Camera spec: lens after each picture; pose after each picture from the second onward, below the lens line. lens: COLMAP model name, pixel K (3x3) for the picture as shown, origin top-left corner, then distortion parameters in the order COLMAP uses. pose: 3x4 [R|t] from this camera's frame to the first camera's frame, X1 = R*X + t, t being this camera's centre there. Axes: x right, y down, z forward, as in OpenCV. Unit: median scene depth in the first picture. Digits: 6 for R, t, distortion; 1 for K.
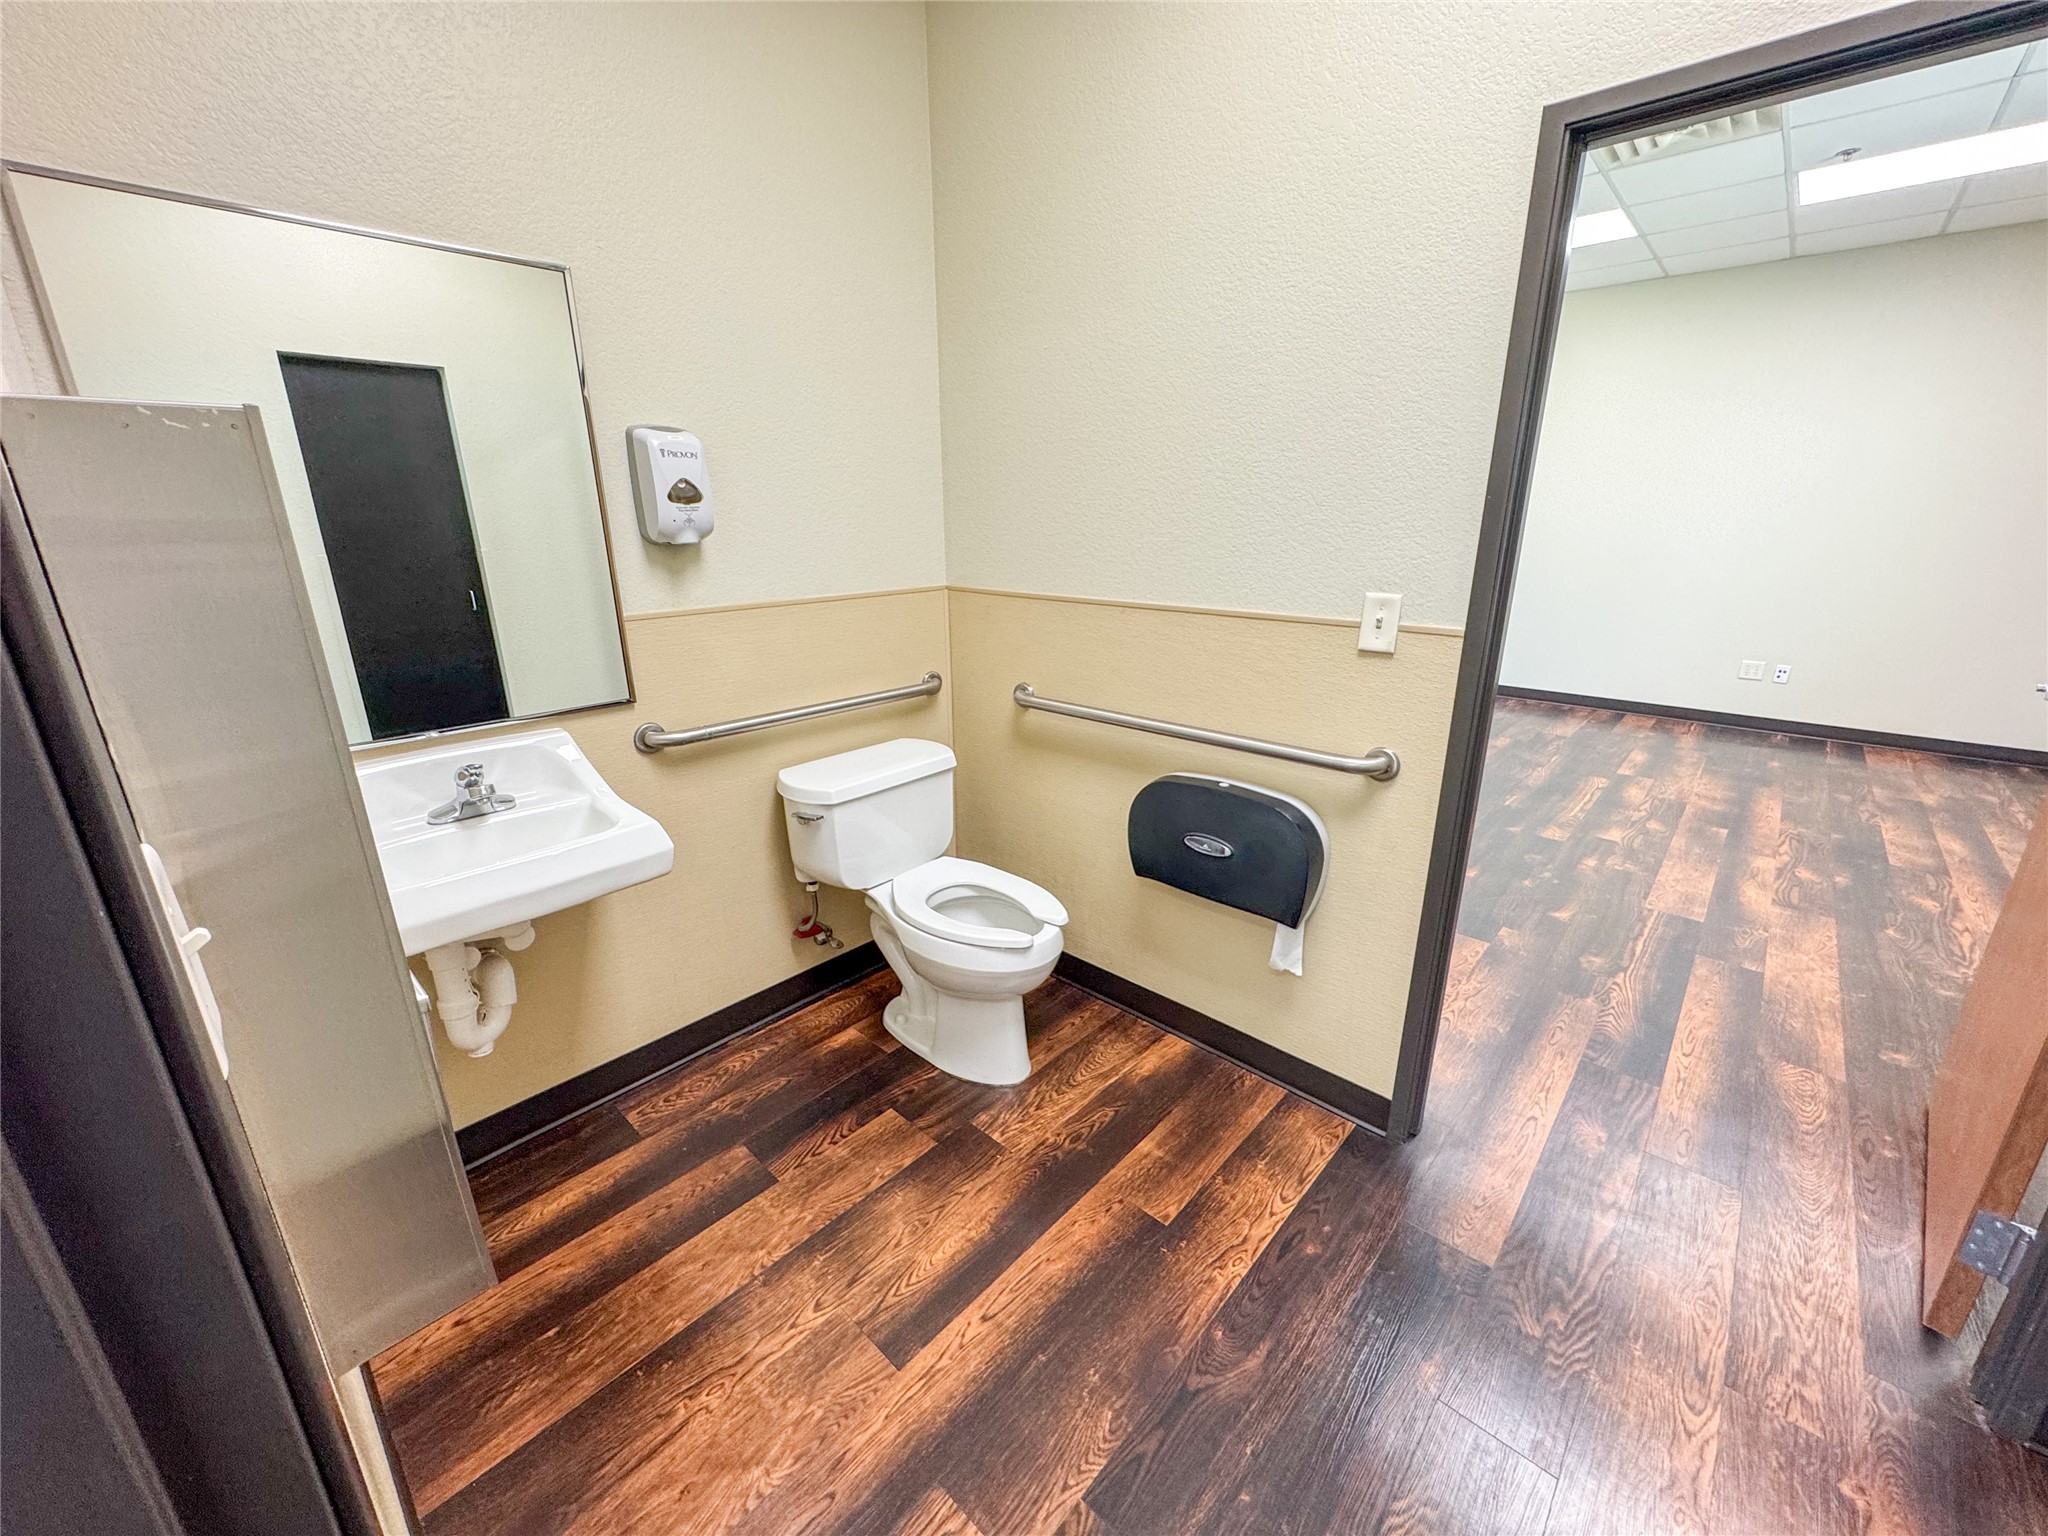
lens RADIAL K [[815.3, 0, 1021.4], [0, 815.3, 762.5], [0, 0, 1]] dist [-0.002300, 0.000375]
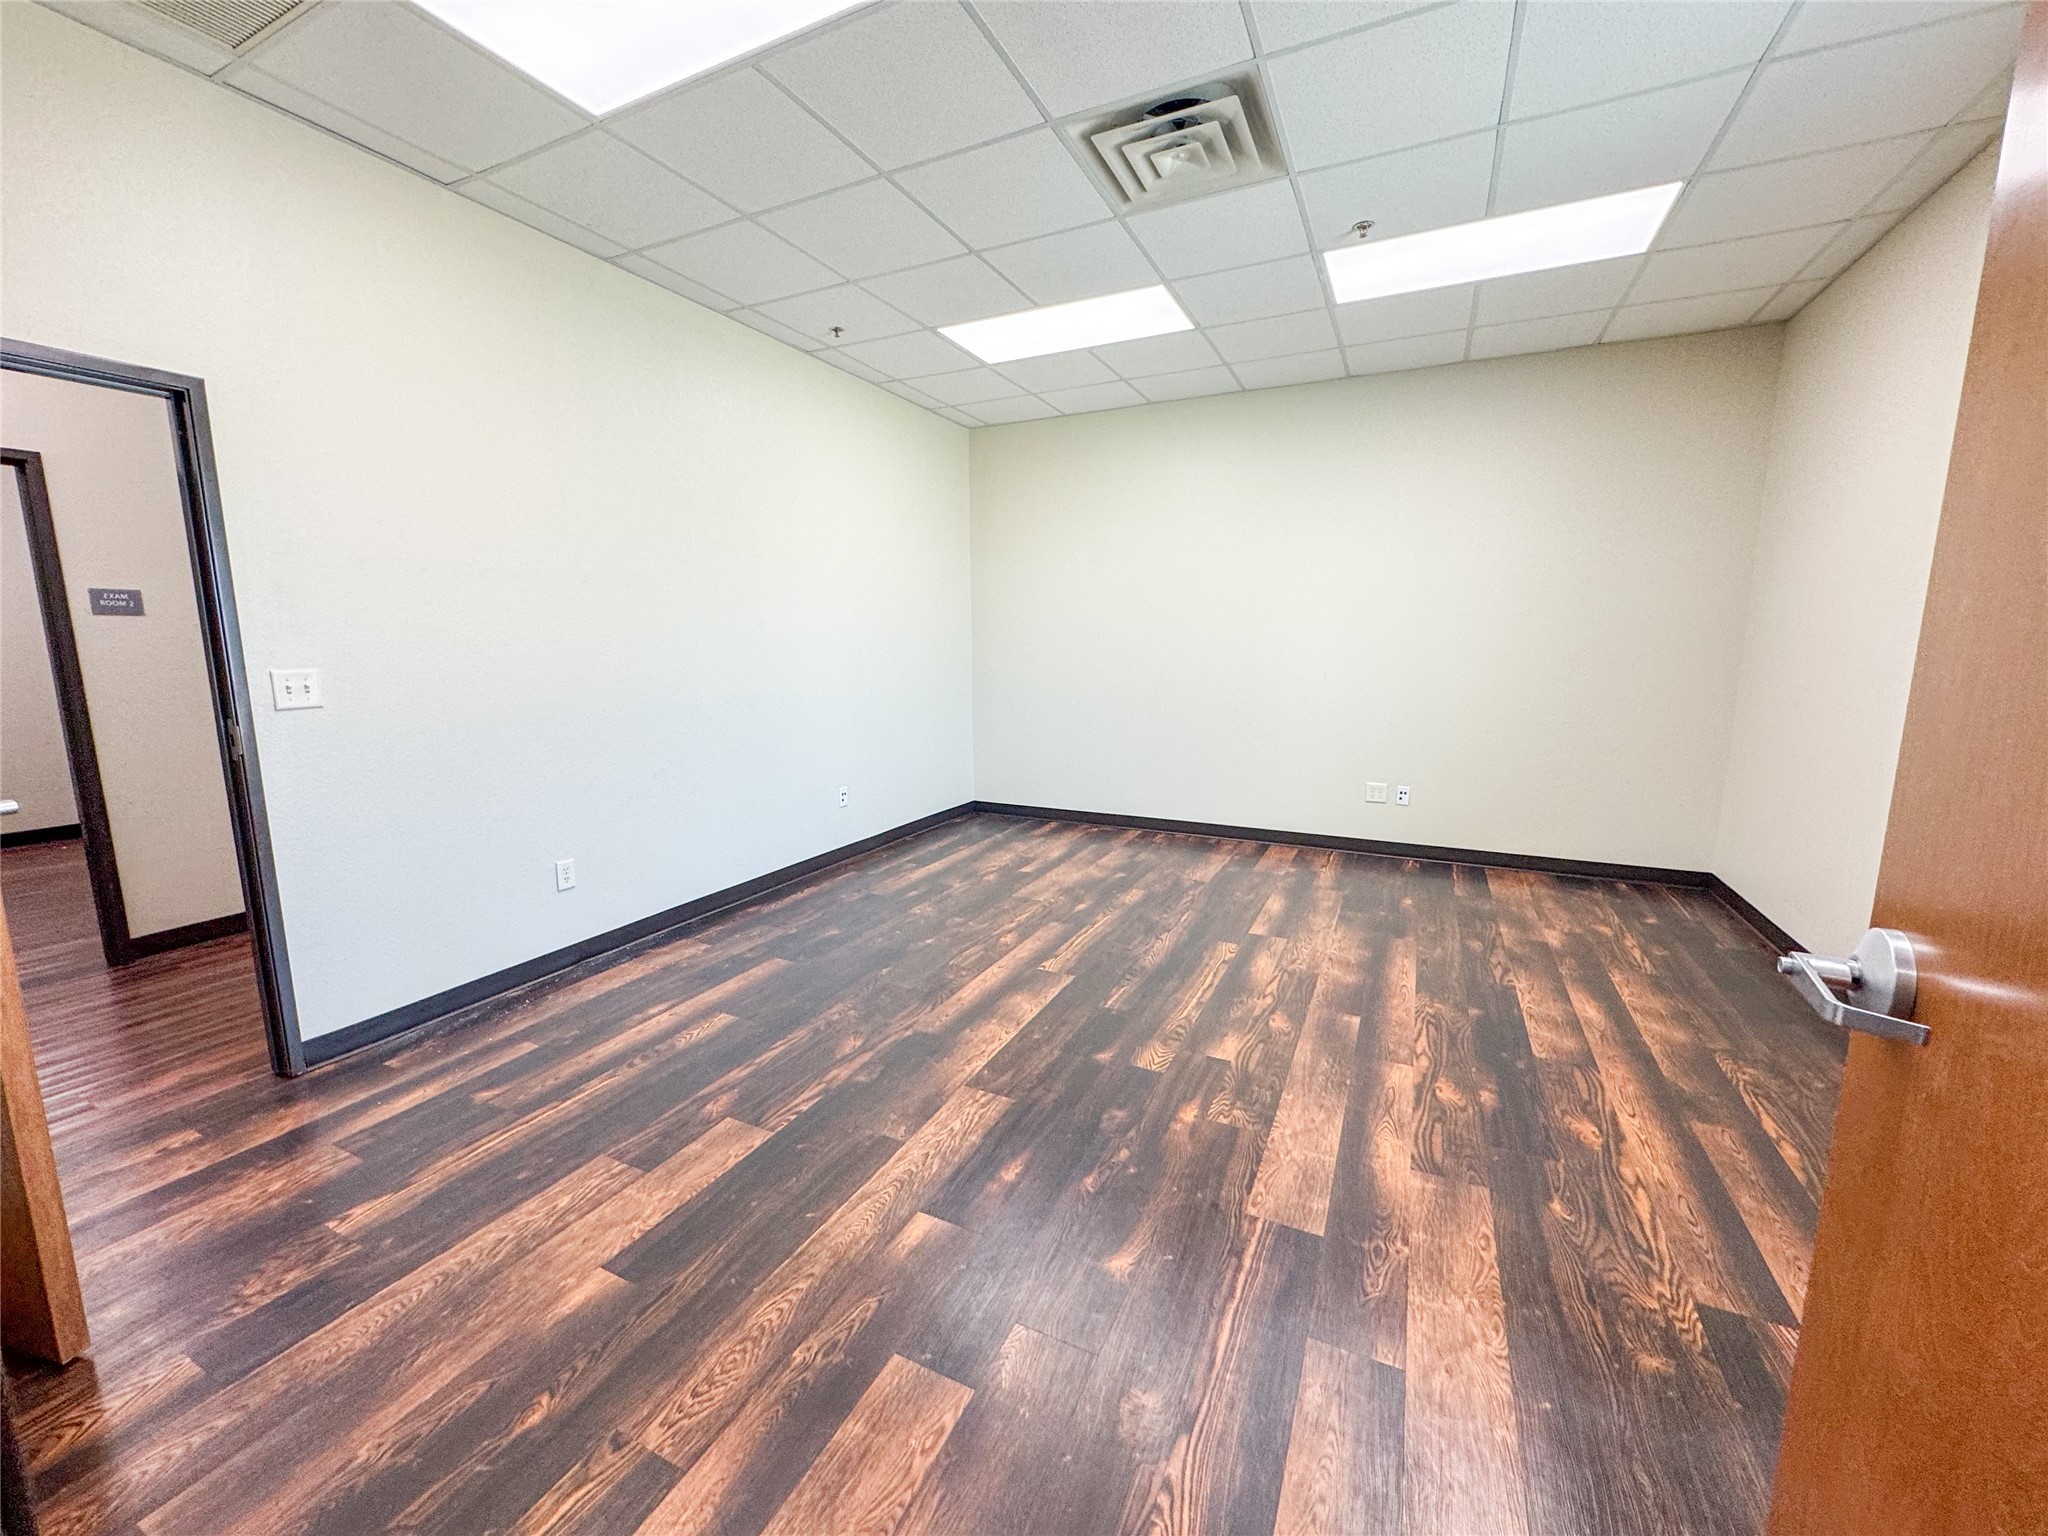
lens RADIAL K [[815.3, 0, 1018.7], [0, 815.3, 762.4], [0, 0, 1]] dist [-0.002300, 0.000375]
pose [[0.958203, -0.039950, 0.283287, 0.347957], [0.081144, 0.987489, -0.135205, -0.078363], [-0.274341, 0.152541, 0.949457, 0.318141]]
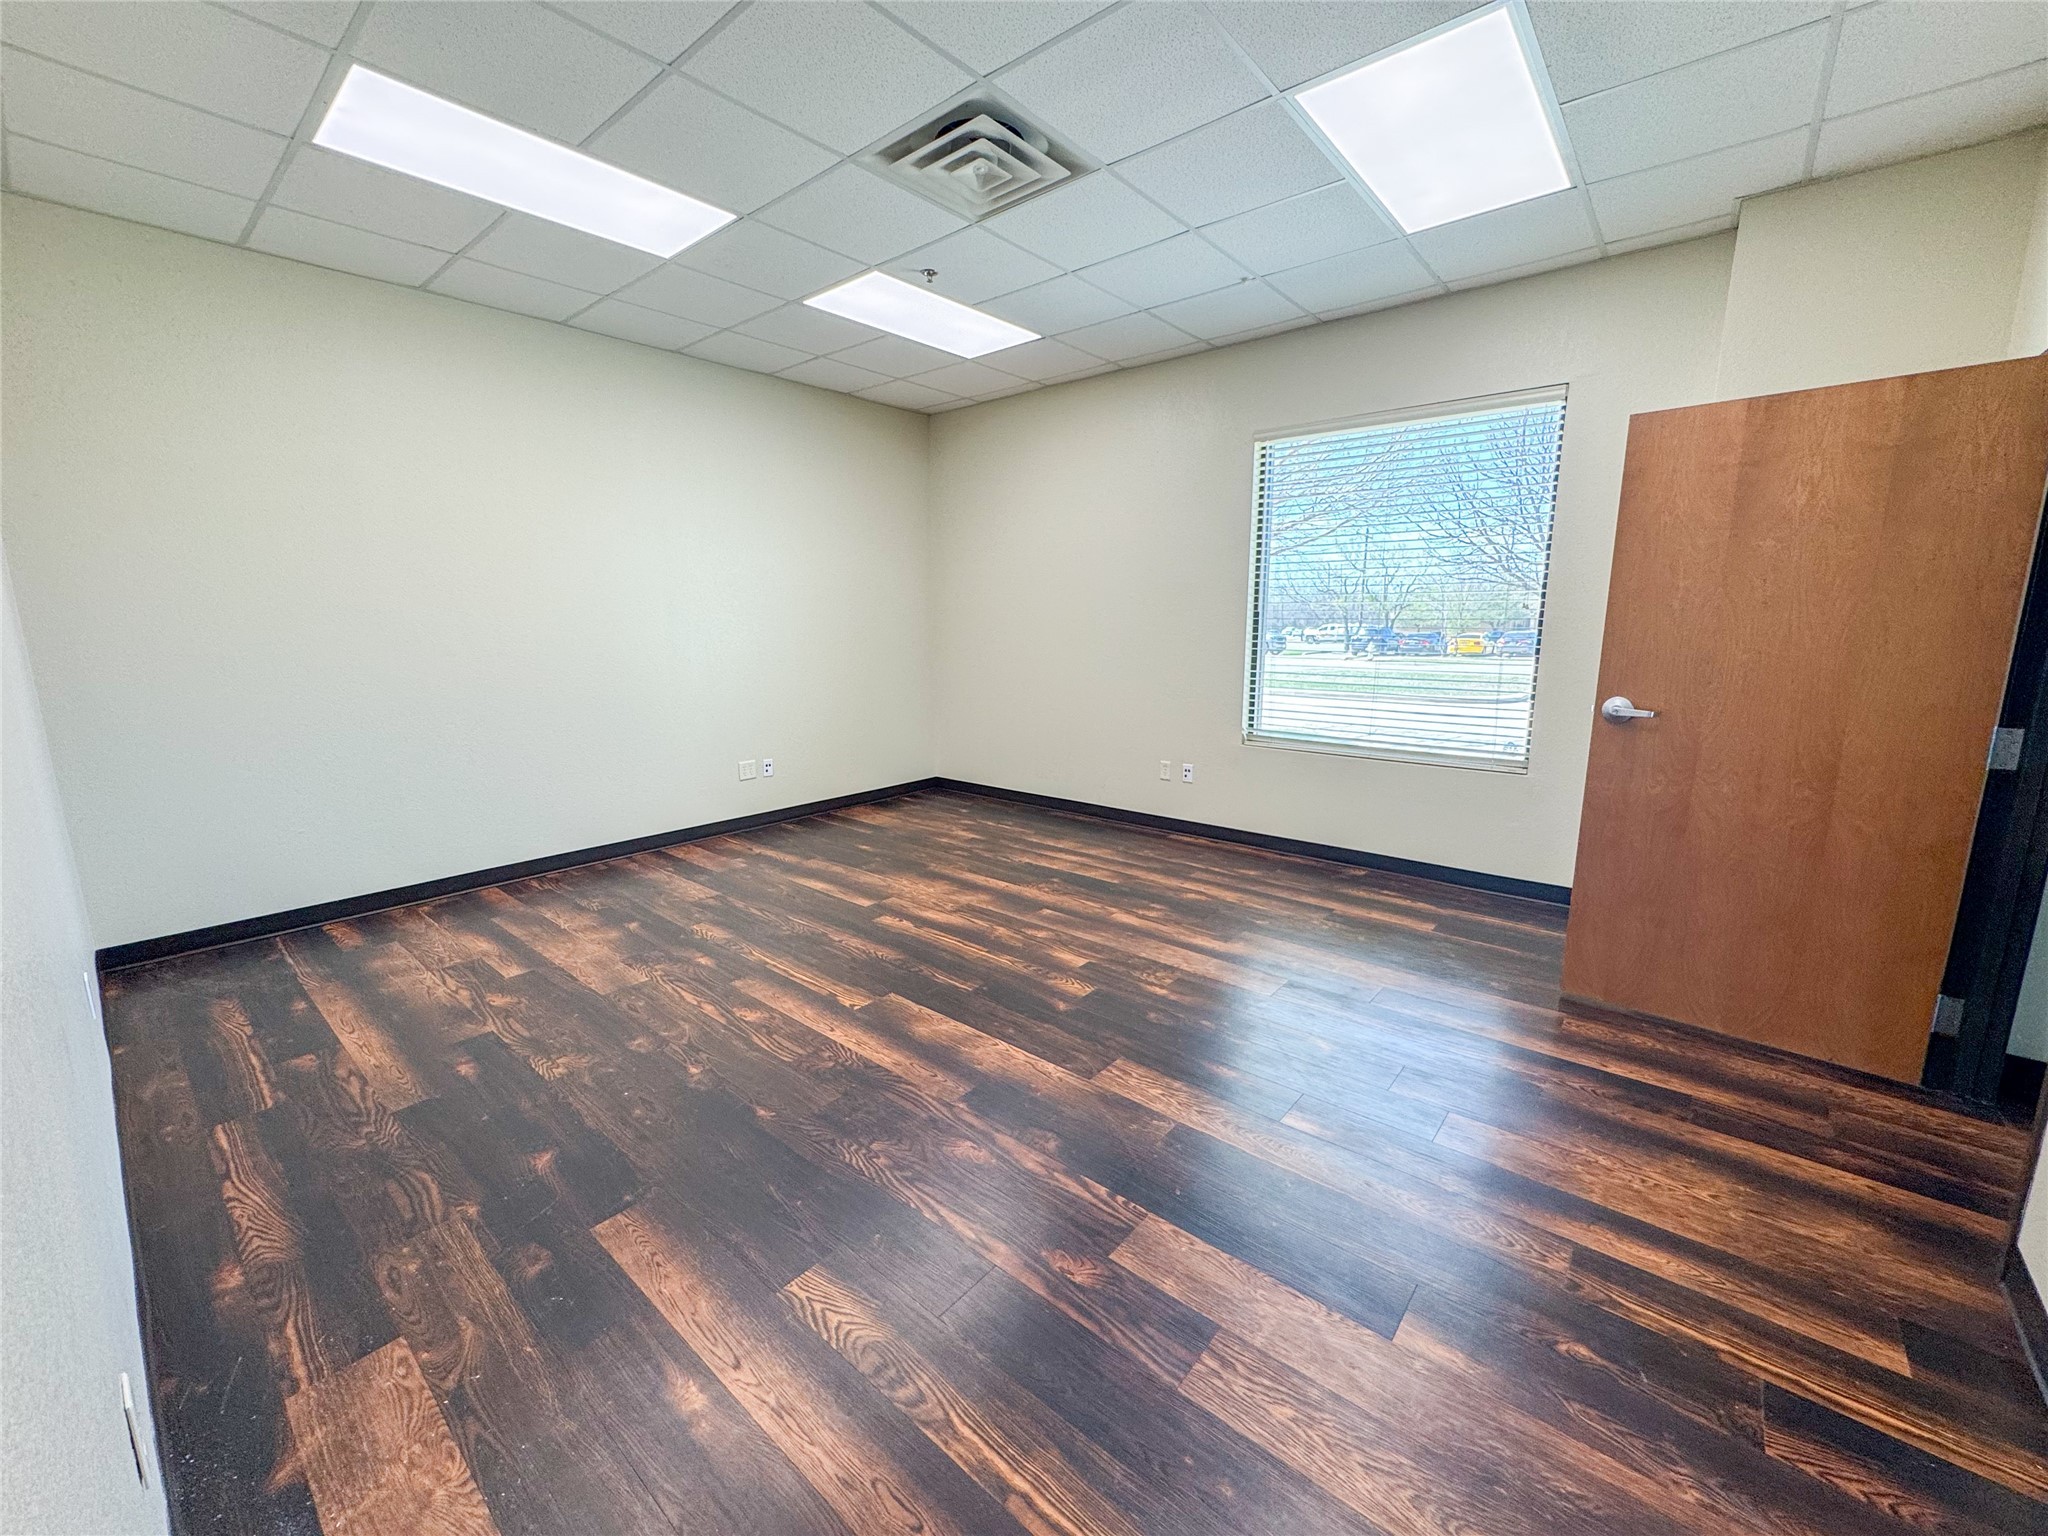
lens RADIAL K [[815.3, 0, 1036.3], [0, 815.3, 756.4], [0, 0, 1]] dist [-0.002300, 0.000375]
pose [[-0.050522, -0.165642, 0.984891, -0.109699], [0.296764, 0.939119, 0.173167, -0.279109], [-0.953613, 0.301029, 0.001710, 0.952482]]
